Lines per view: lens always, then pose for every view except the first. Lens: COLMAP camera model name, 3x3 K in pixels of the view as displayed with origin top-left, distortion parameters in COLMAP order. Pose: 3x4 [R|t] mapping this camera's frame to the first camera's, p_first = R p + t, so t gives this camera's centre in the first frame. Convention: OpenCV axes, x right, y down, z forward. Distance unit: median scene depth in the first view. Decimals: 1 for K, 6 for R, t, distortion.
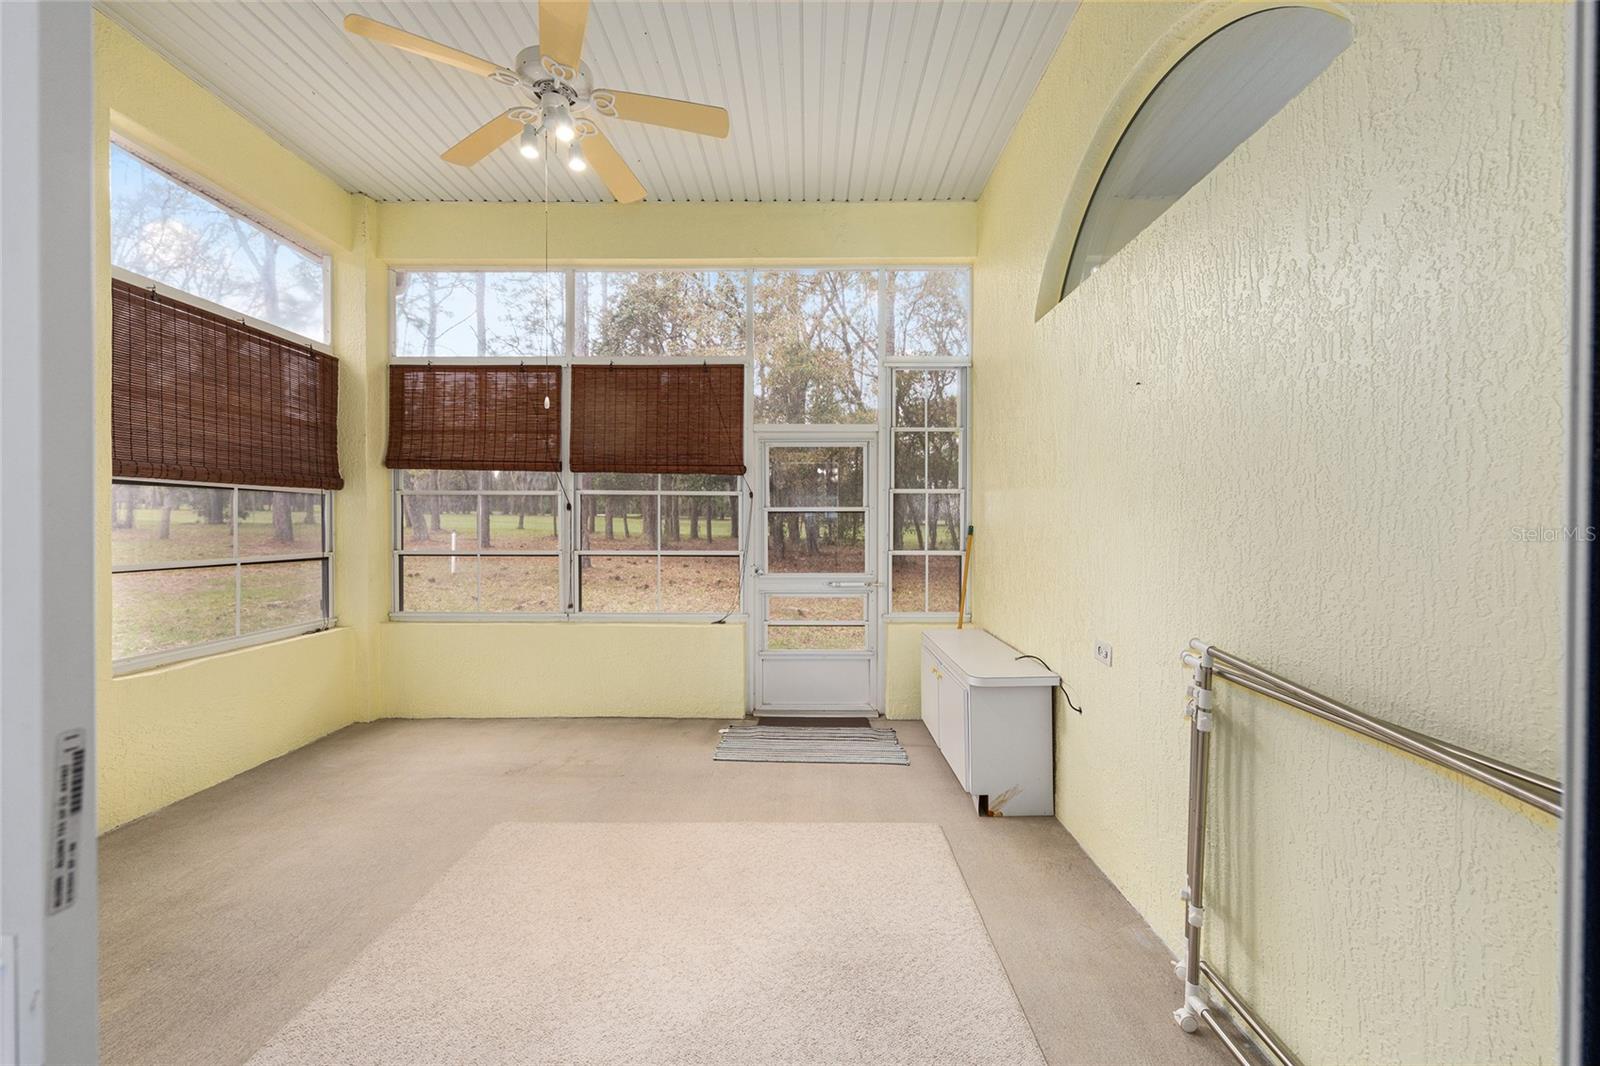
lens RADIAL K [[634.1, 0, 801.6], [0, 634.1, 529.0], [0, 0, 1]] dist [-0.006634, 0.000824]
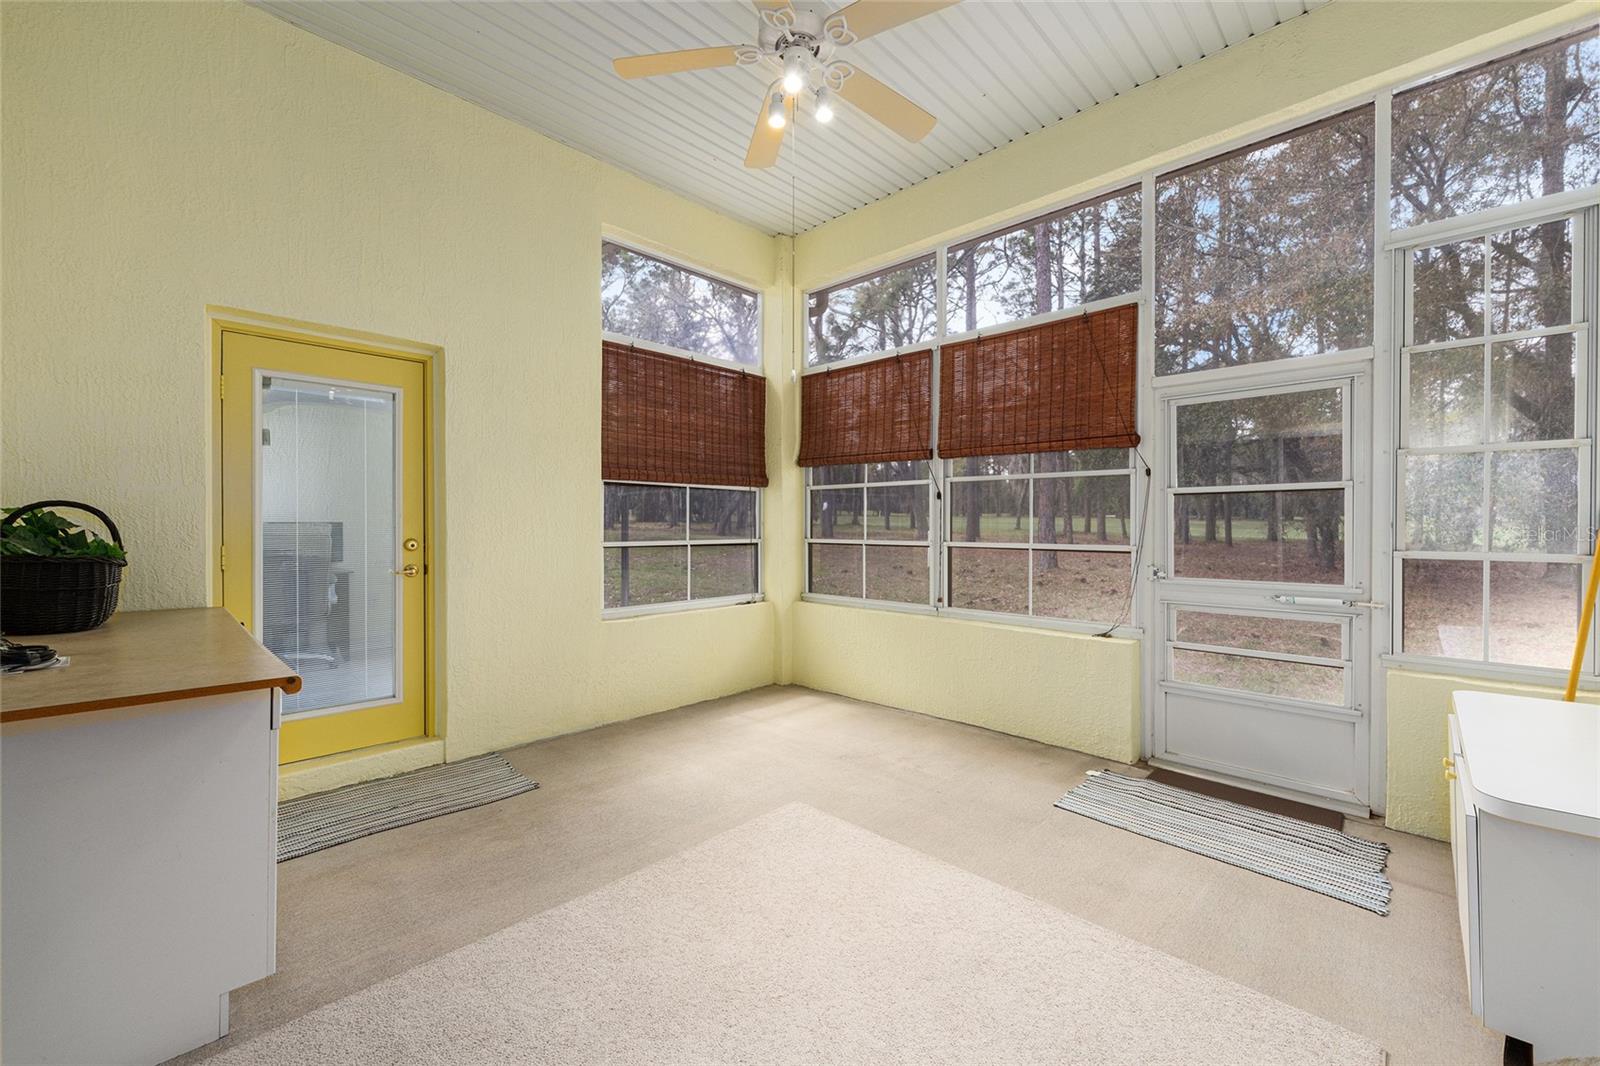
lens RADIAL K [[634.1, 0, 801.0], [0, 634.1, 529.4], [0, 0, 1]] dist [-0.006634, 0.000824]
pose [[0.725159, 0.004337, -0.688568, 0.145230], [-0.005681, 0.999984, 0.000315, 0.017427], [0.688559, 0.003683, 0.725171, 0.172020]]
